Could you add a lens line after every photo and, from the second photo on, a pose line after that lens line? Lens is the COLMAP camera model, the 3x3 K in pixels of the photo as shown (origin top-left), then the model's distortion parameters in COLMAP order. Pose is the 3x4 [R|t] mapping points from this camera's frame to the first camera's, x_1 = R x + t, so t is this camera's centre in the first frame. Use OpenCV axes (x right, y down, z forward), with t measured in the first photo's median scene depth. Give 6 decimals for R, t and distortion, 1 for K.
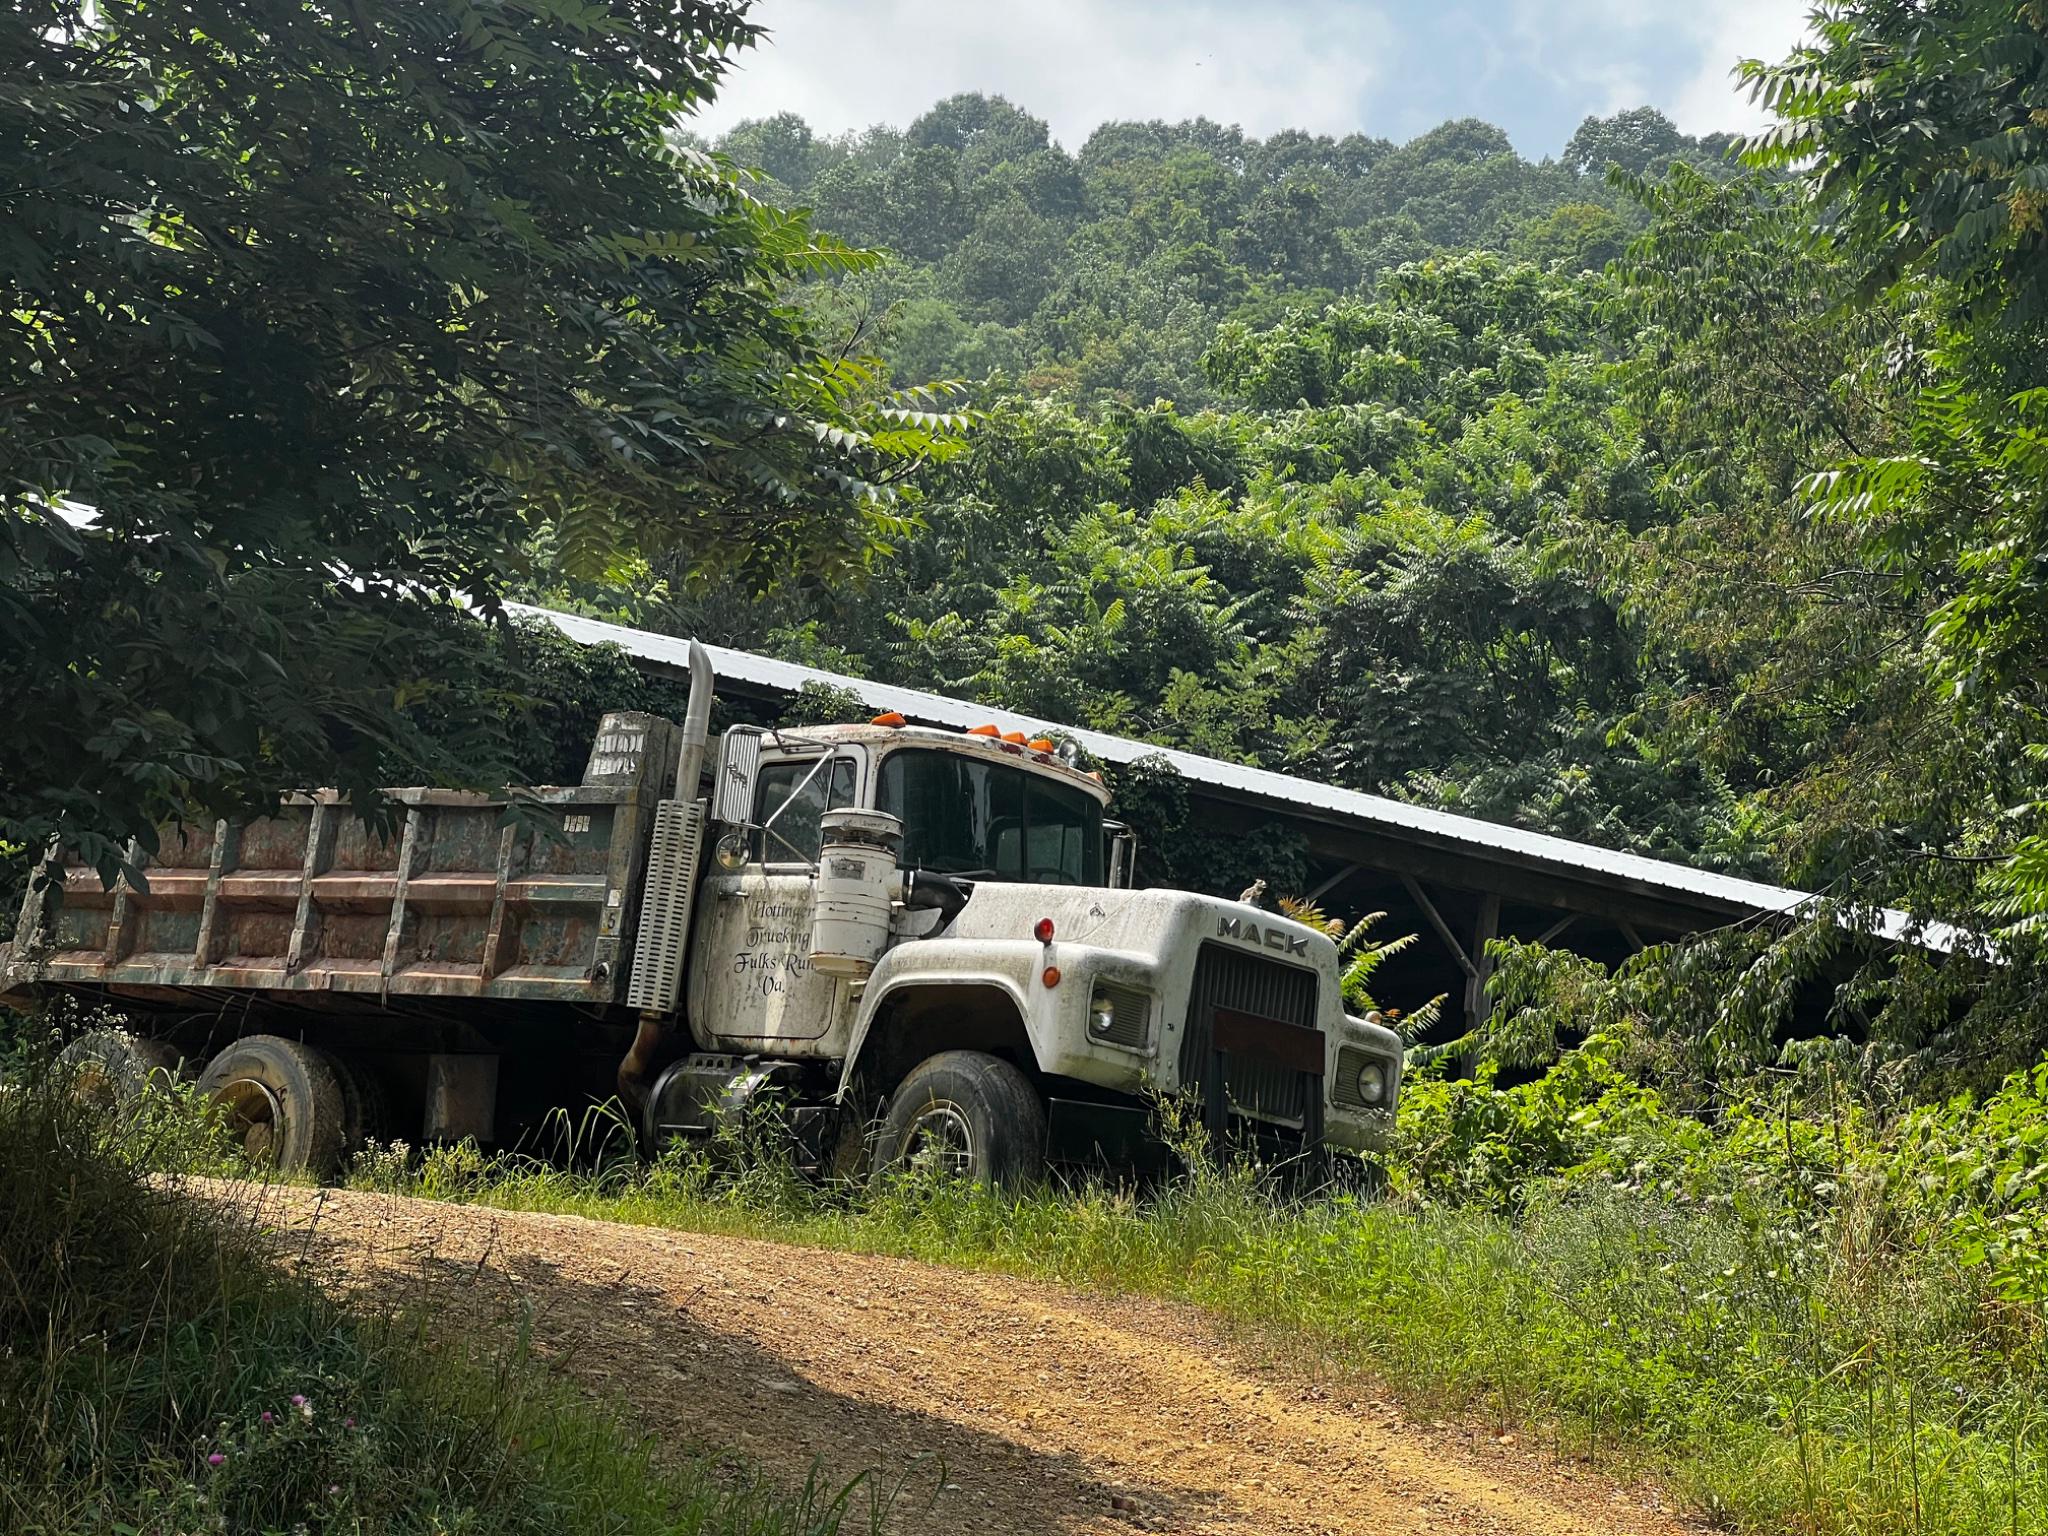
lens RADIAL K [[4596.1, 0, 1023.0], [0, 4596.1, 768.3], [0, 0, 1]] dist [0.125812, 0.000000]
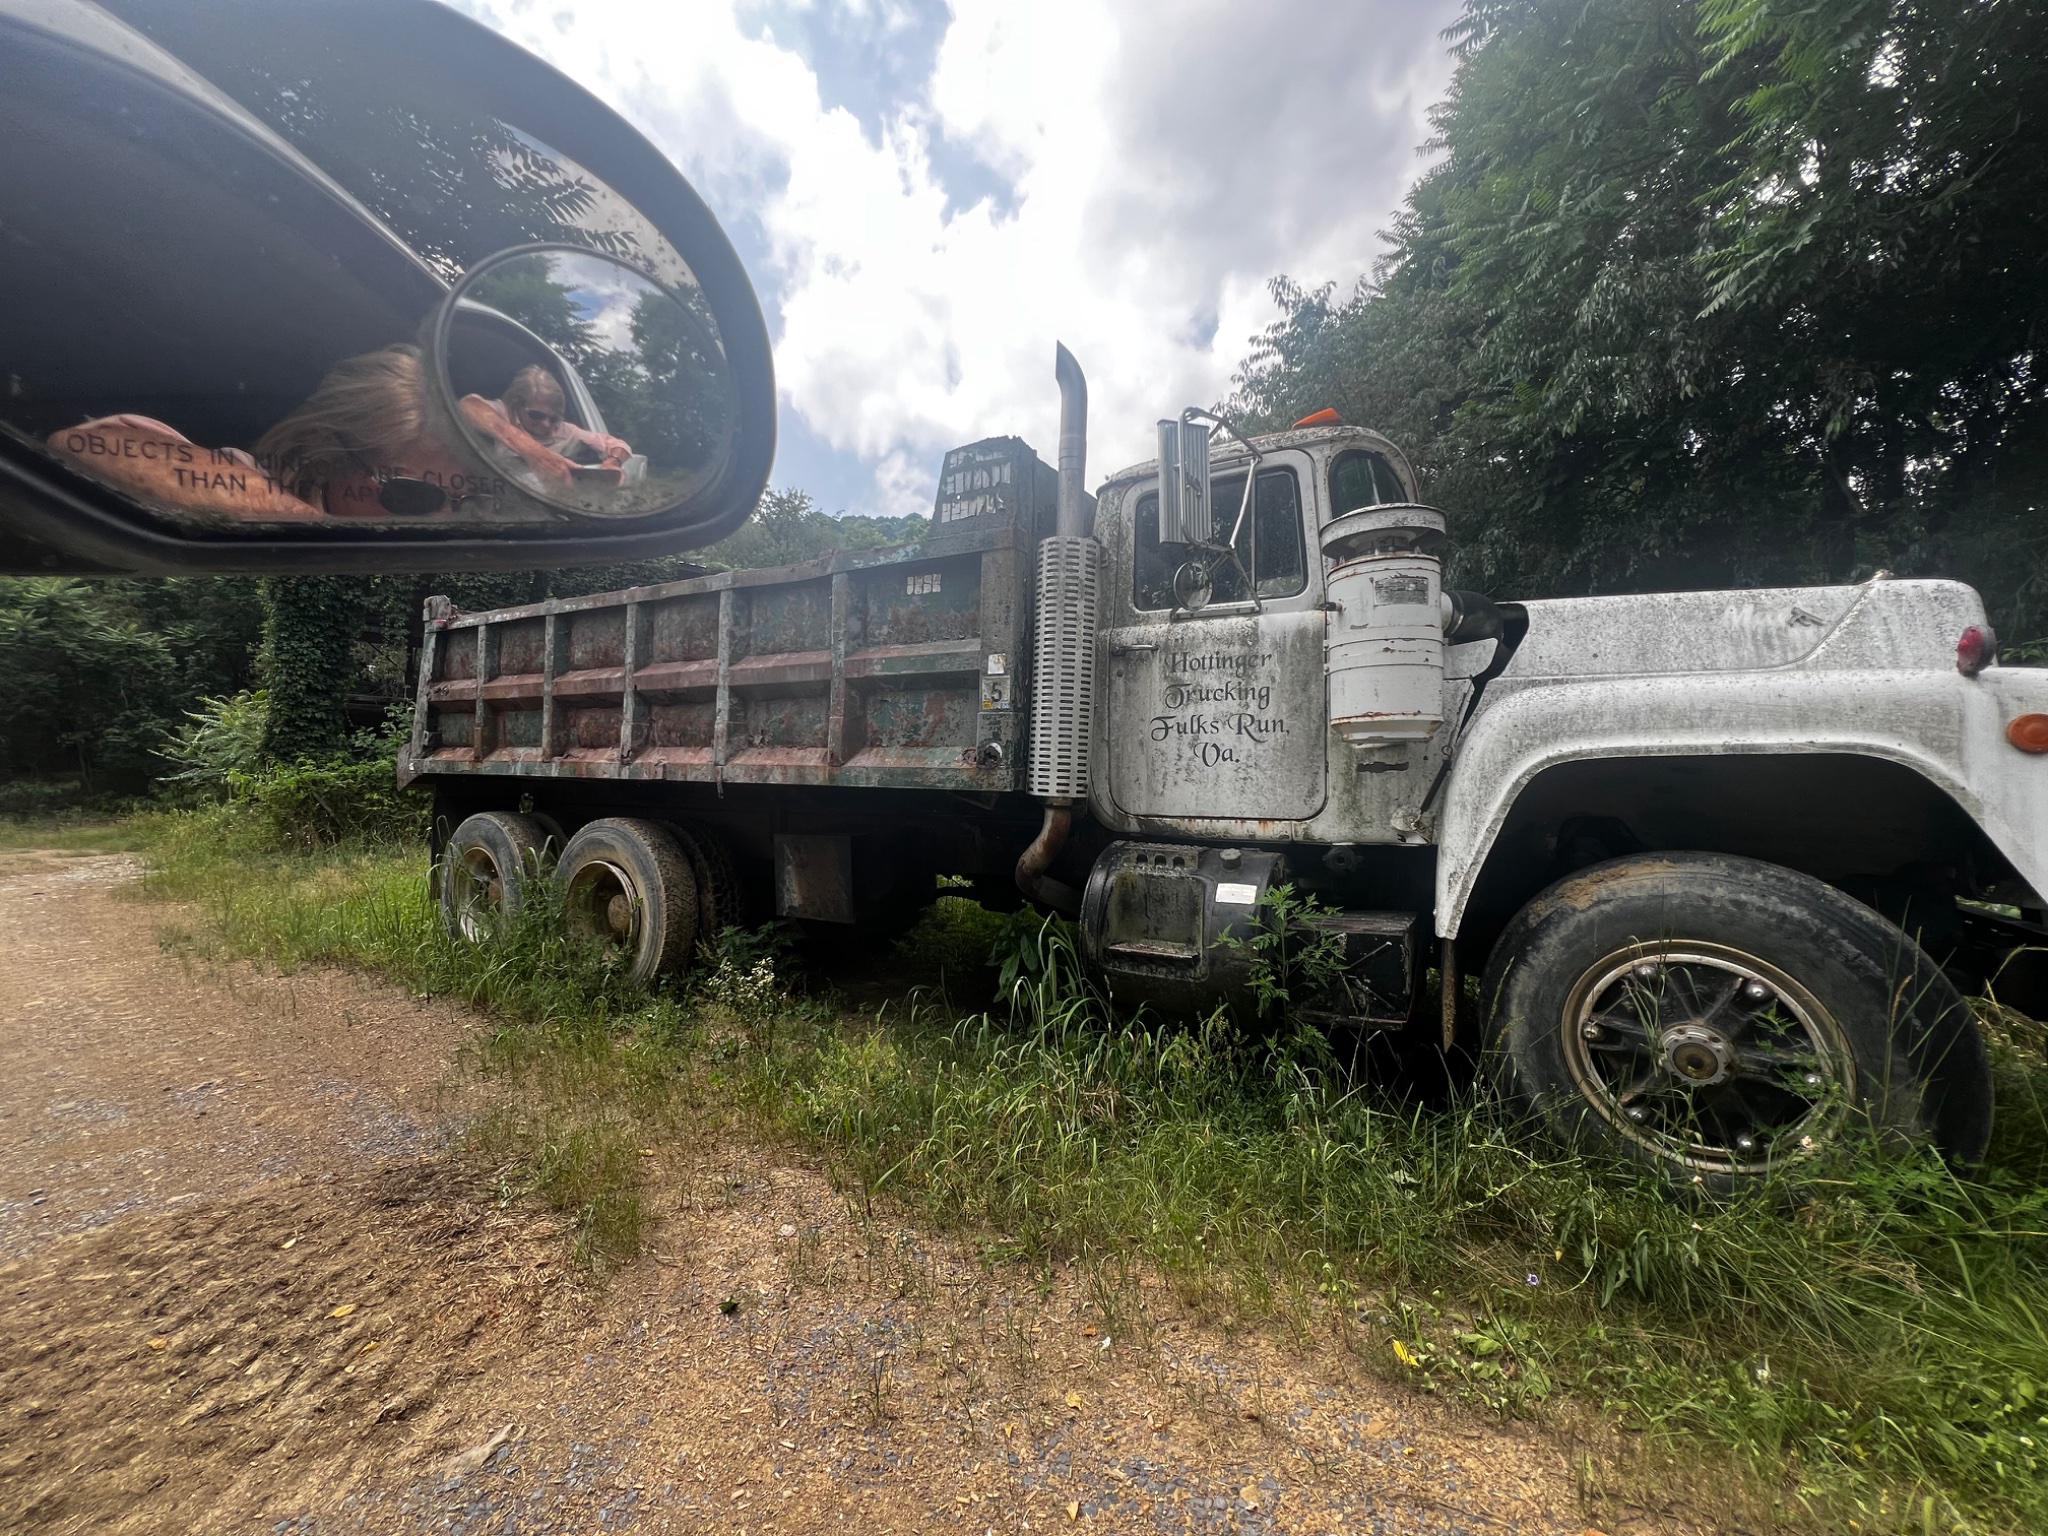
lens RADIAL K [[819.8, 0, 1026.3], [0, 819.8, 754.7], [0, 0, 1]] dist [-0.003277, 0.001276]
pose [[0.971012, -0.105591, 0.214443, -0.113613], [0.074533, 0.986161, 0.148090, 0.022243], [-0.227113, -0.127814, 0.965445, 0.829859]]
